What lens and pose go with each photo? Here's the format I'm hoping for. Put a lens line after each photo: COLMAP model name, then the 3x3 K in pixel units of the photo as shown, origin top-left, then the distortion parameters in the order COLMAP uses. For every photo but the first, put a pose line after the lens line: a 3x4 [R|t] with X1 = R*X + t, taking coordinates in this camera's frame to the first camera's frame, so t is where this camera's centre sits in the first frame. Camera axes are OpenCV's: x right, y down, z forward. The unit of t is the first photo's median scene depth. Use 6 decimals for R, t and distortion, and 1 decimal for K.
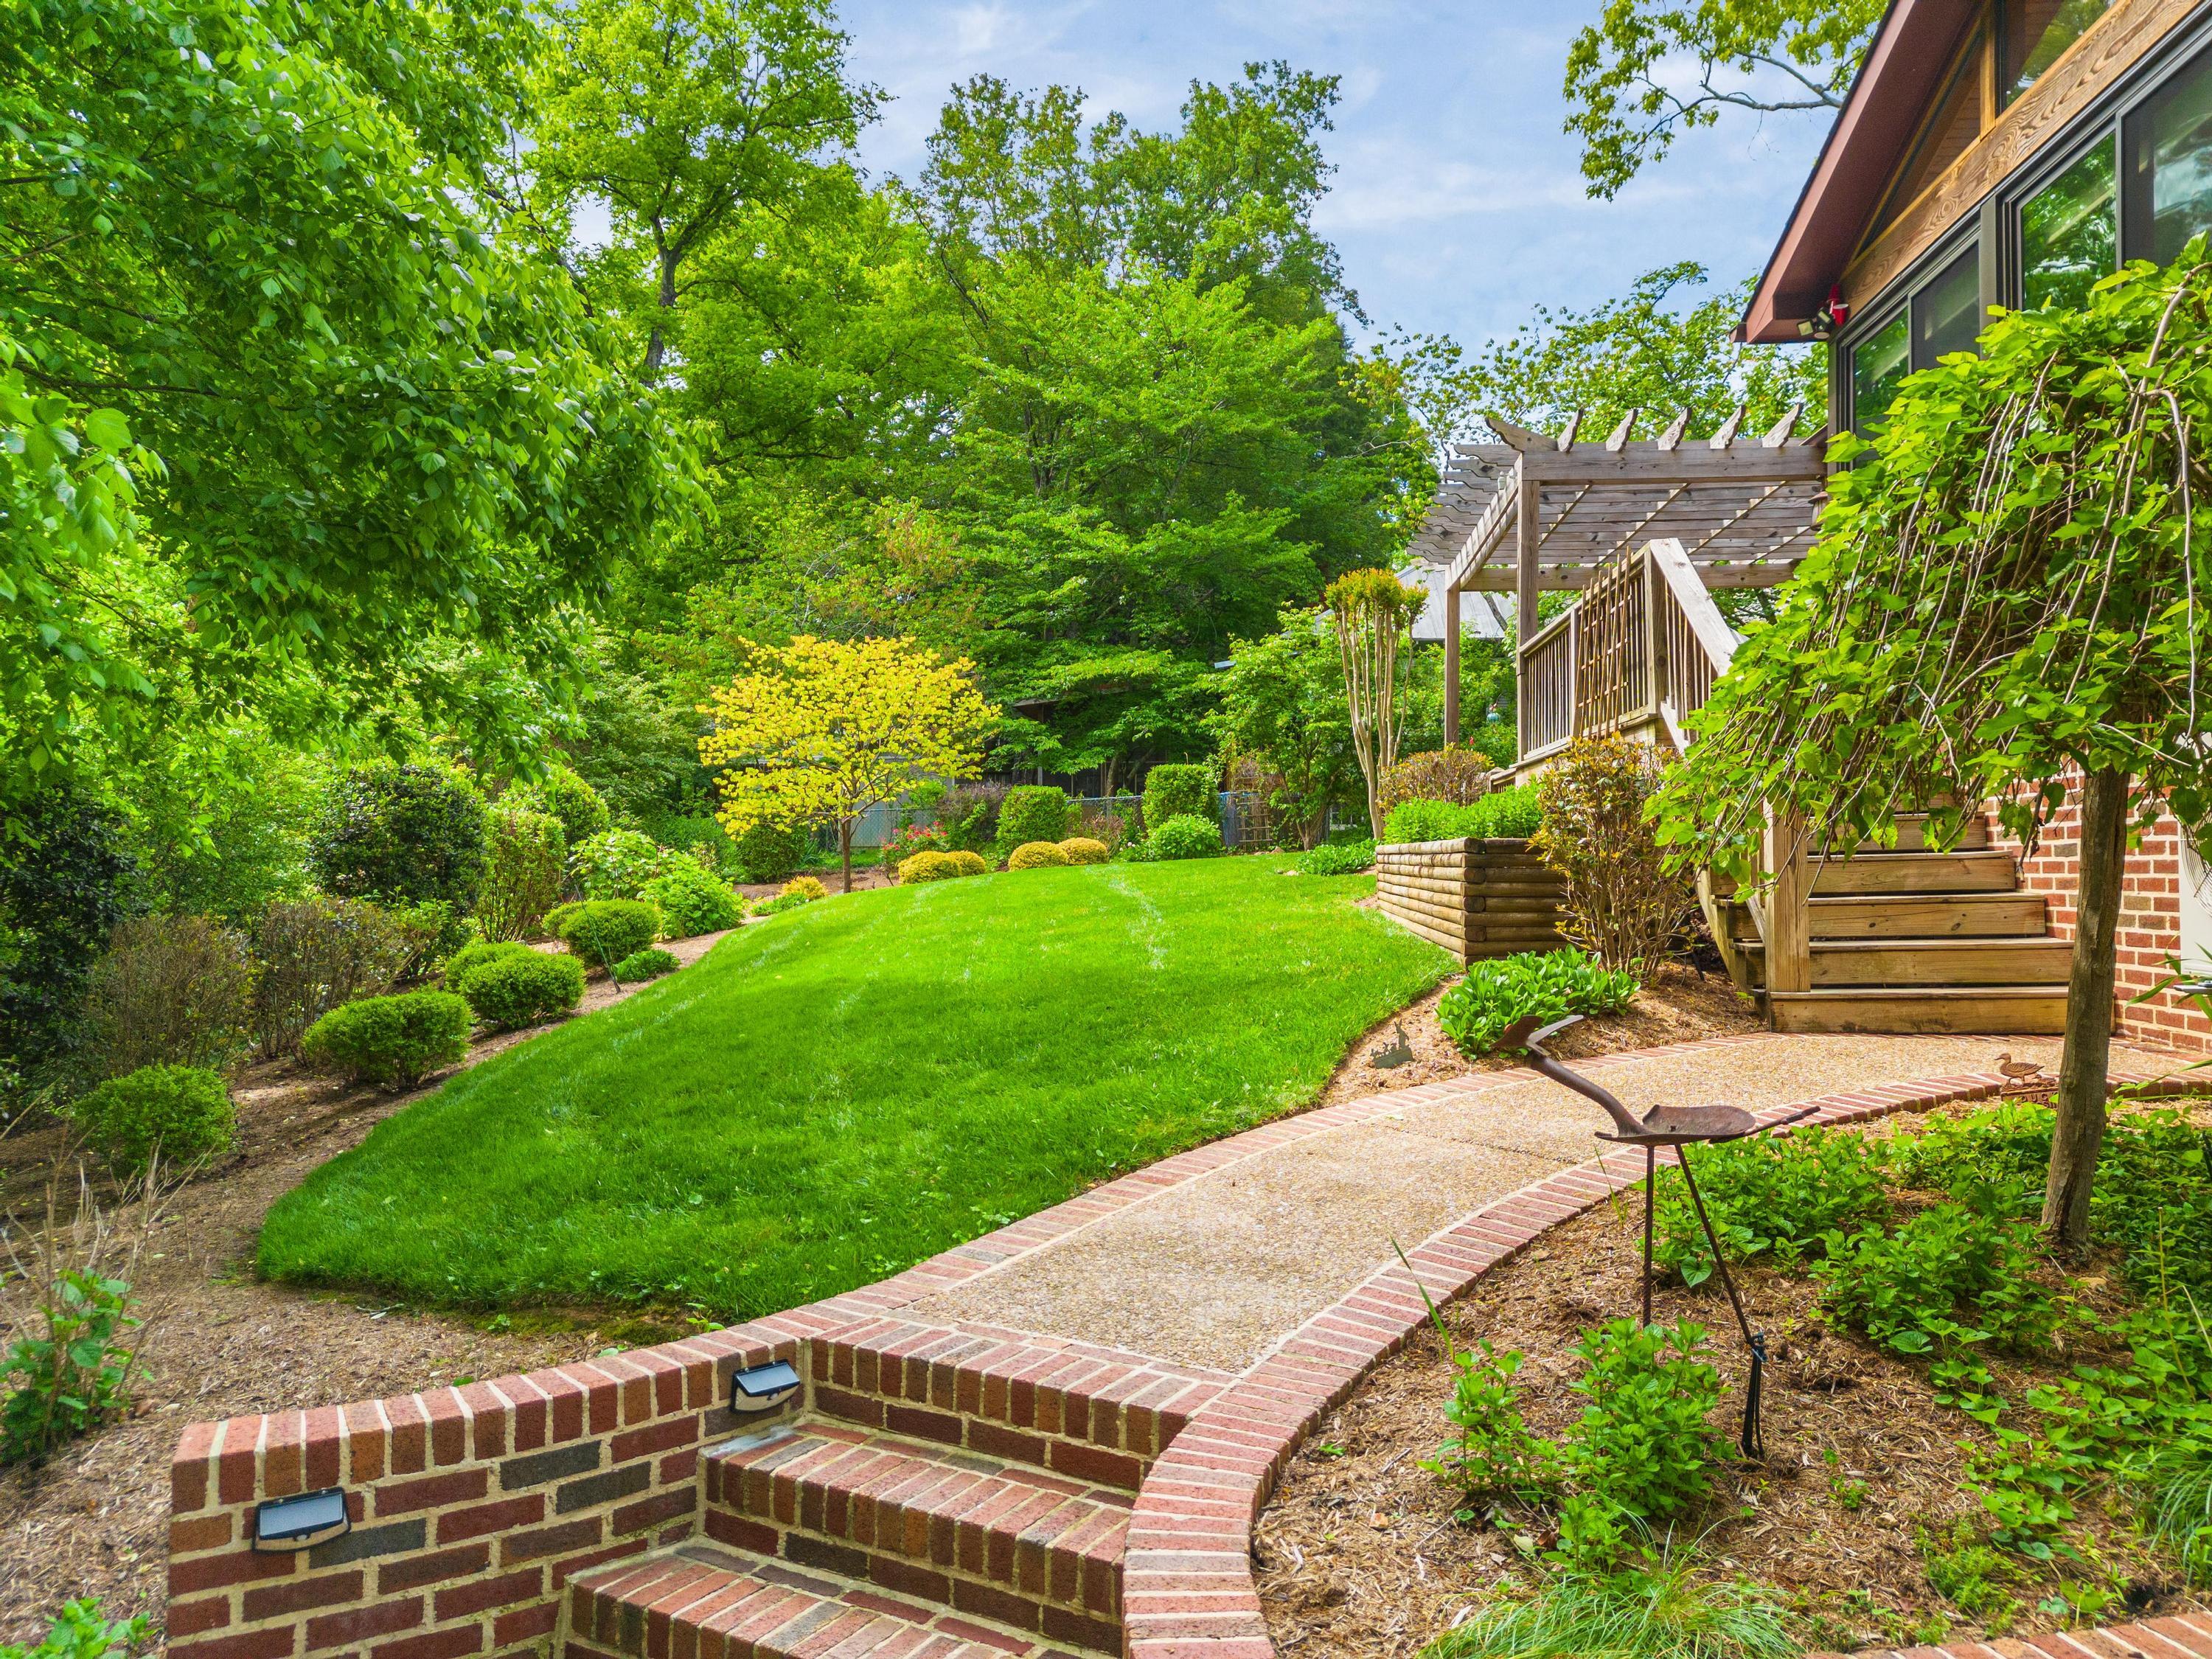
lens RADIAL K [[1569.5, 0, 1091.8], [0, 1569.5, 839.3], [0, 0, 1]] dist [0.071816, -0.067746]
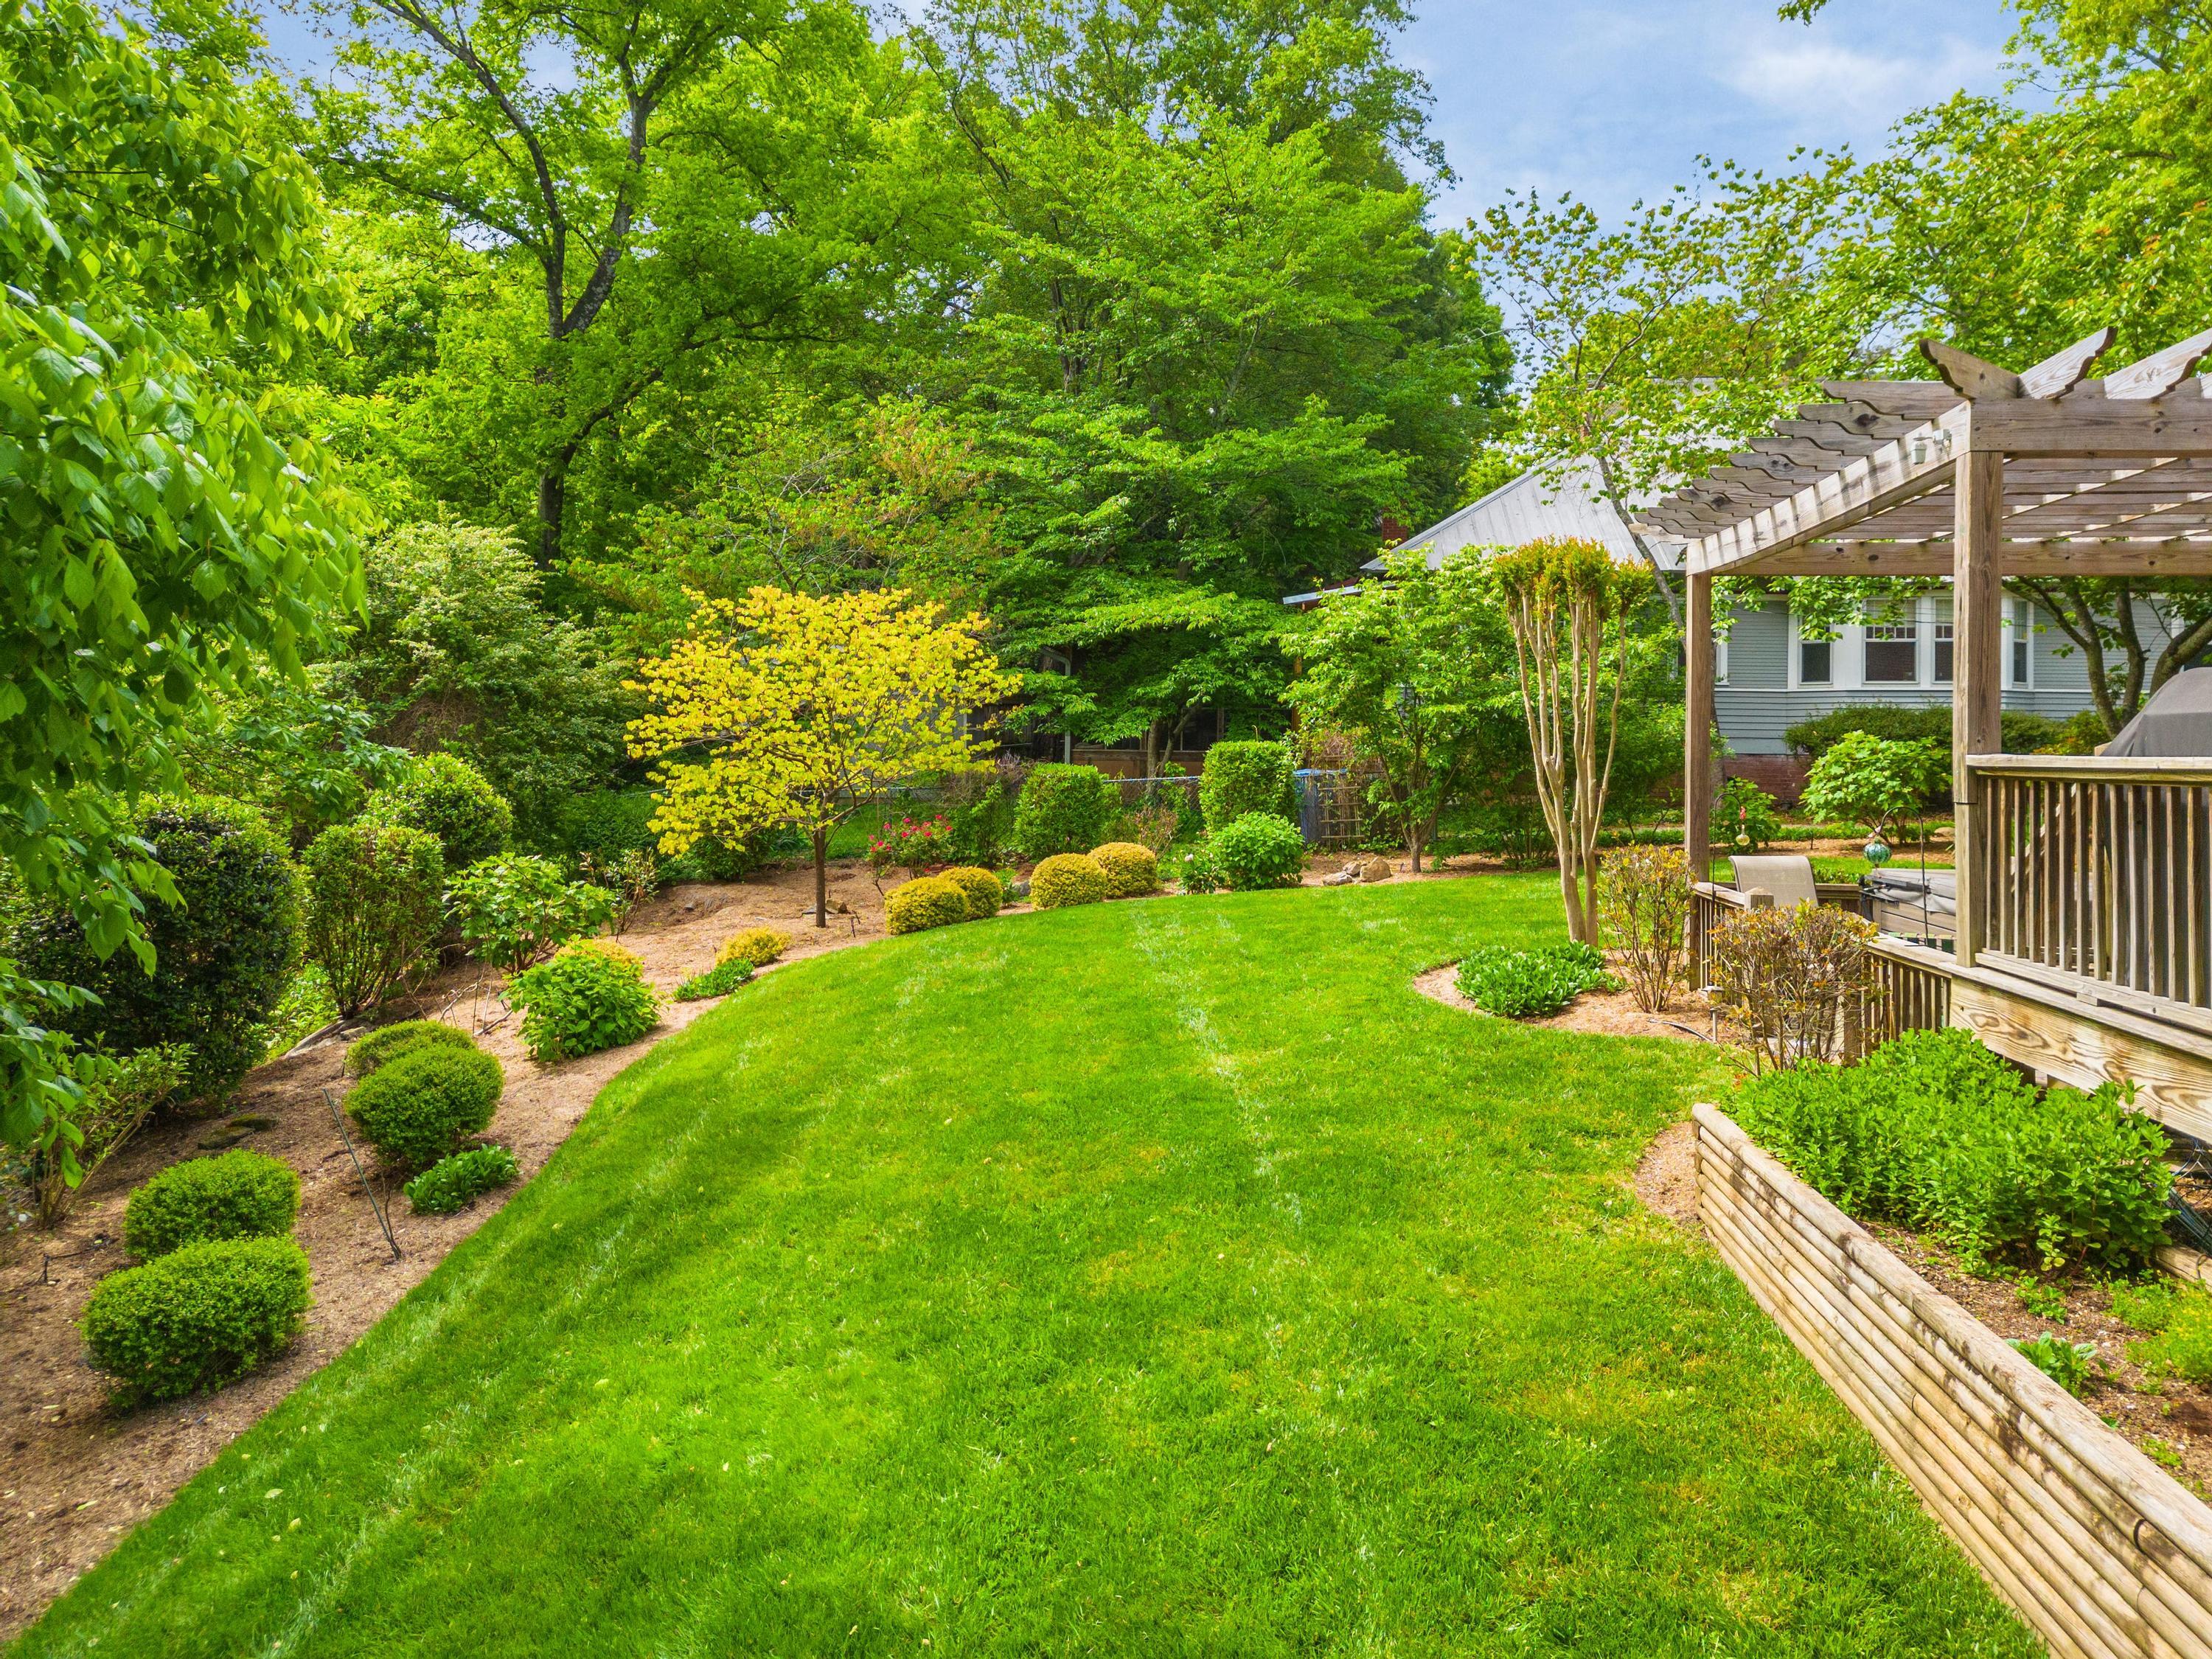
lens RADIAL K [[1569.5, 0, 1102.2], [0, 1569.5, 724.0], [0, 0, 1]] dist [0.071816, -0.067746]
pose [[0.999961, 0.004052, -0.007828, -0.010100], [-0.003955, 0.999916, 0.012349, -0.060125], [0.007878, -0.012318, 0.999893, 0.191495]]
